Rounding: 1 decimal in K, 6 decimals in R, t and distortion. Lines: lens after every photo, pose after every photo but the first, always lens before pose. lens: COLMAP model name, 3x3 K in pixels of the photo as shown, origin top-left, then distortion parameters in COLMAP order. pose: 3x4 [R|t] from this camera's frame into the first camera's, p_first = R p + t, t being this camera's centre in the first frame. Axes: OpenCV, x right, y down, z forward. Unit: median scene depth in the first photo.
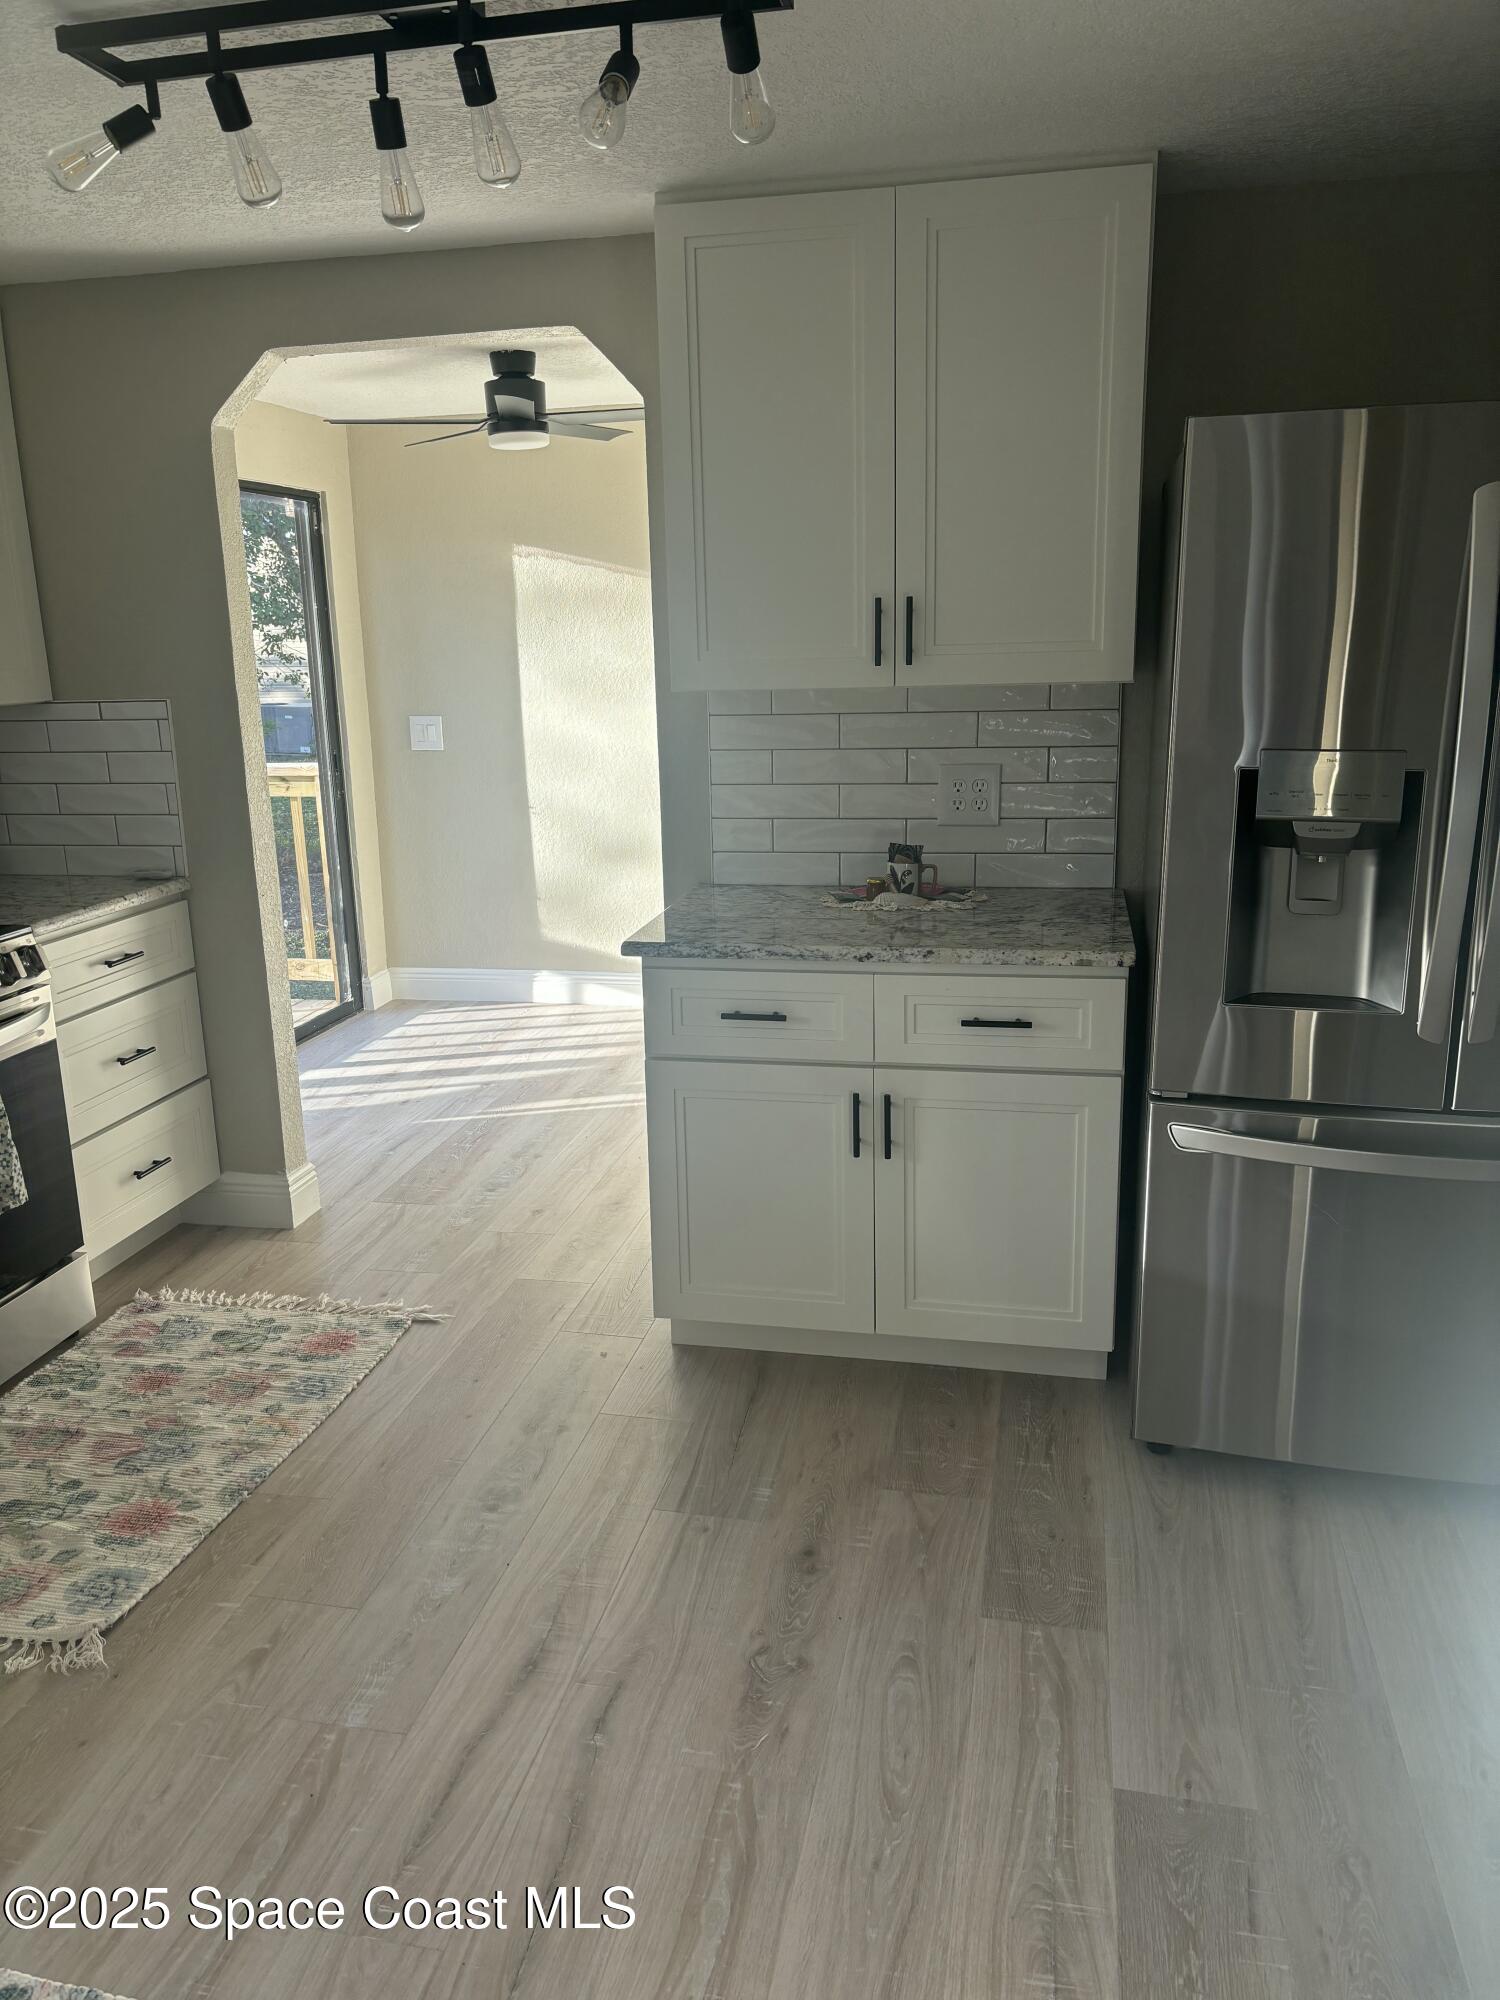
lens RADIAL K [[1492.2, 0, 750.0], [0, 1492.2, 1000.0], [0, 0, 1]] dist [0.074772, -0.000771]
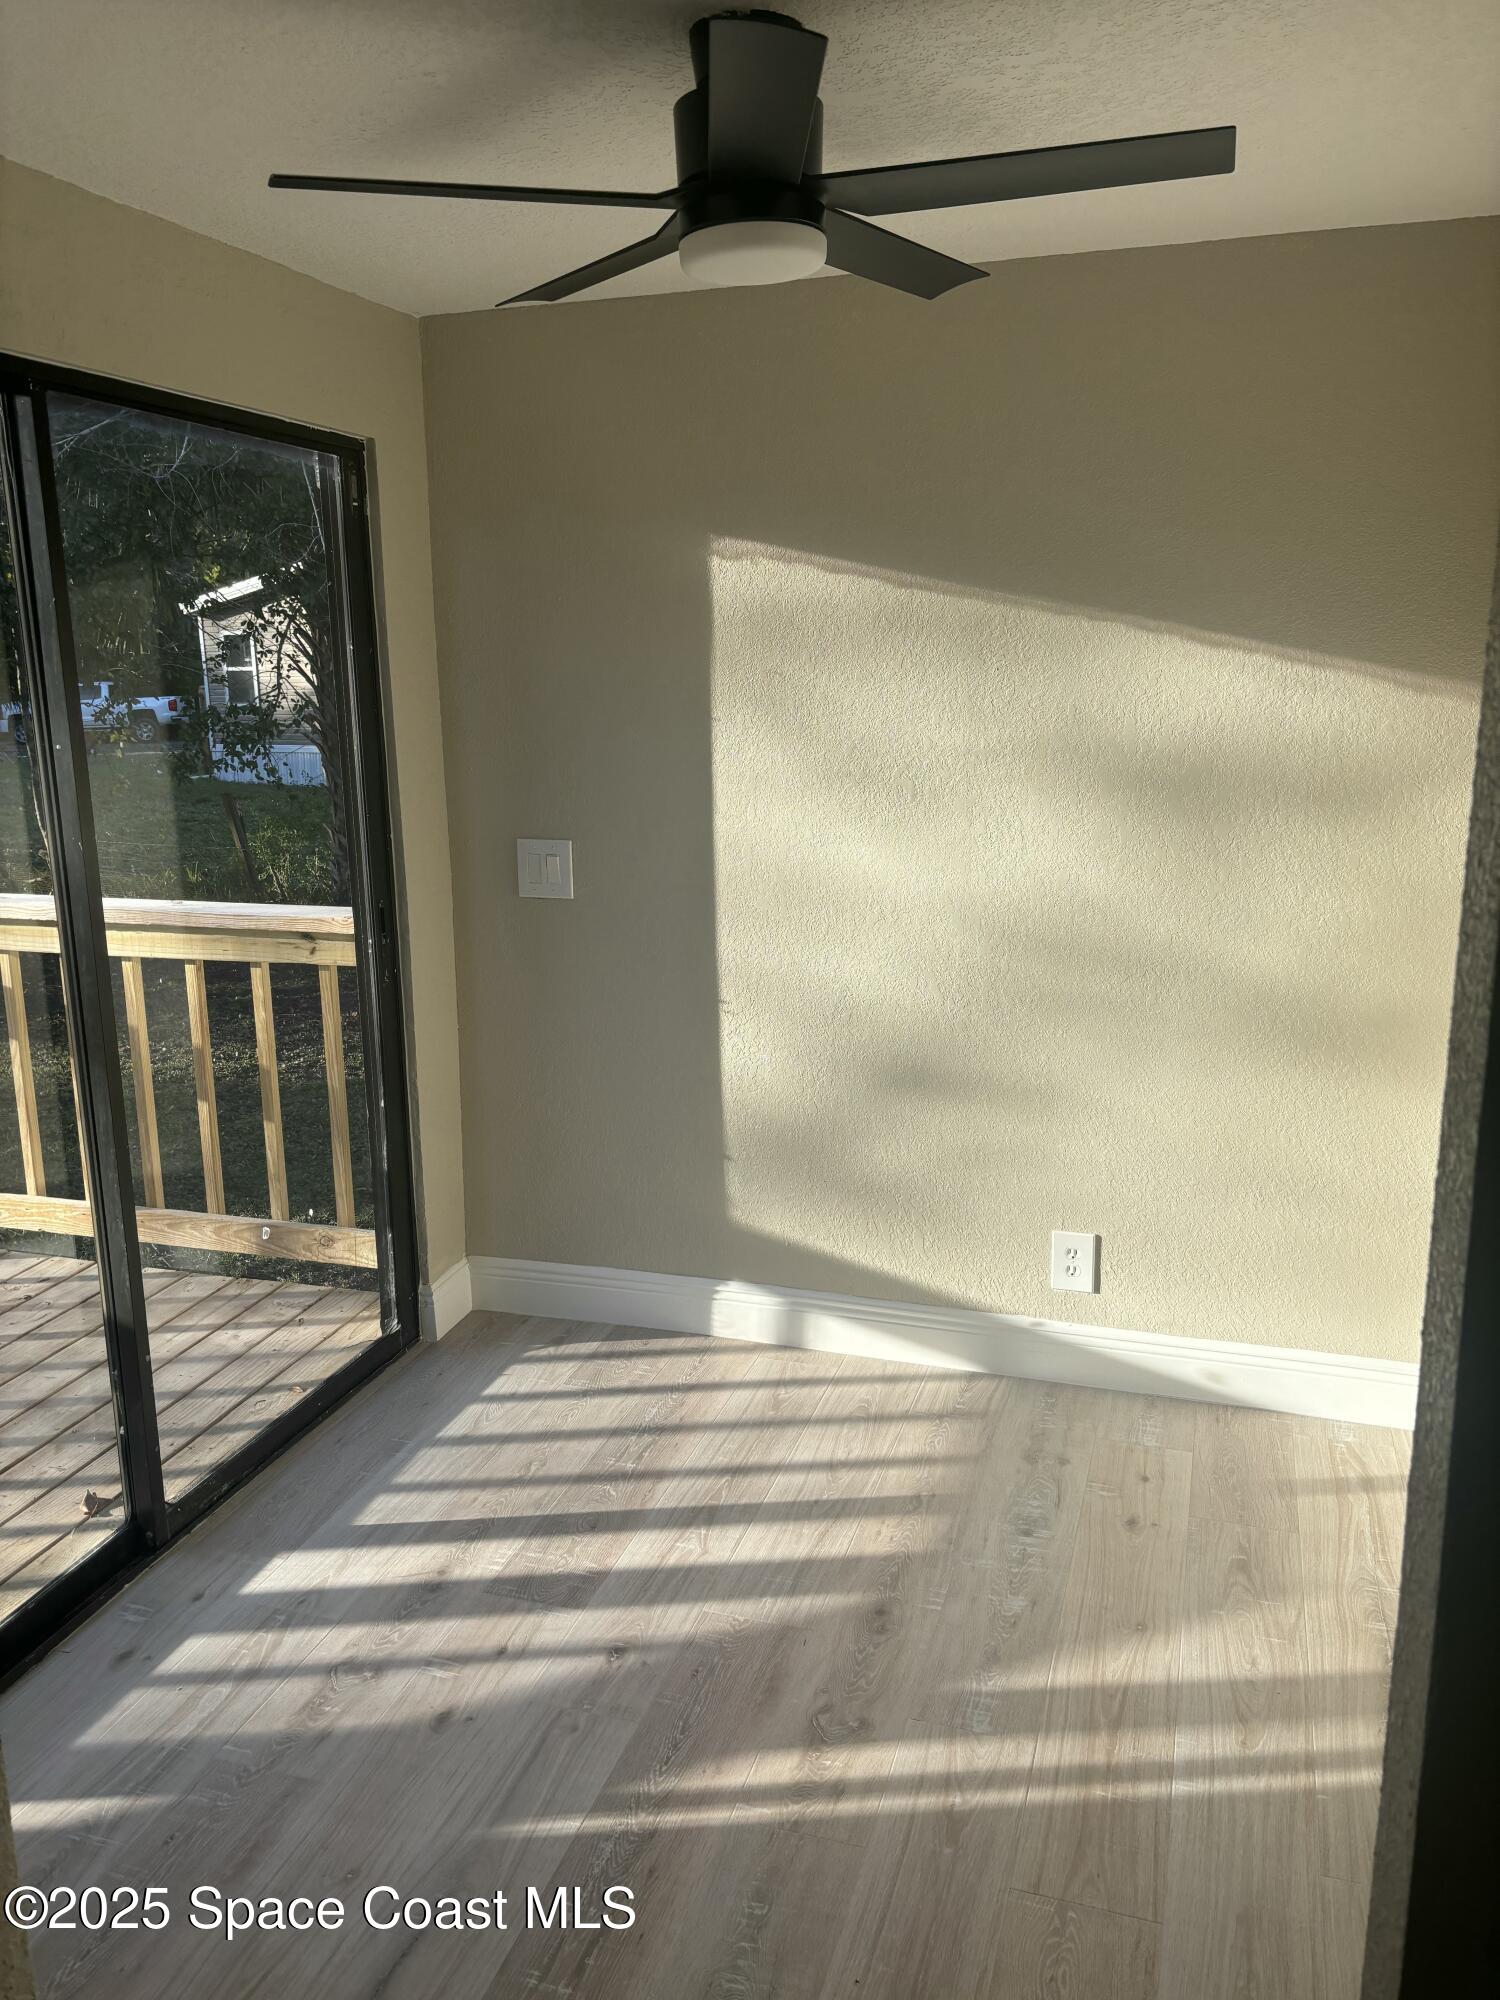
lens RADIAL K [[1513.7, 0, 750.0], [0, 1513.7, 1000.0], [0, 0, 1]] dist [-0.003780, -0.001710]
pose [[0.993763, 0.036281, -0.105449, -0.081950], [-0.037959, 0.999182, -0.013951, -0.130204], [0.104857, 0.017866, 0.994327, 0.469679]]
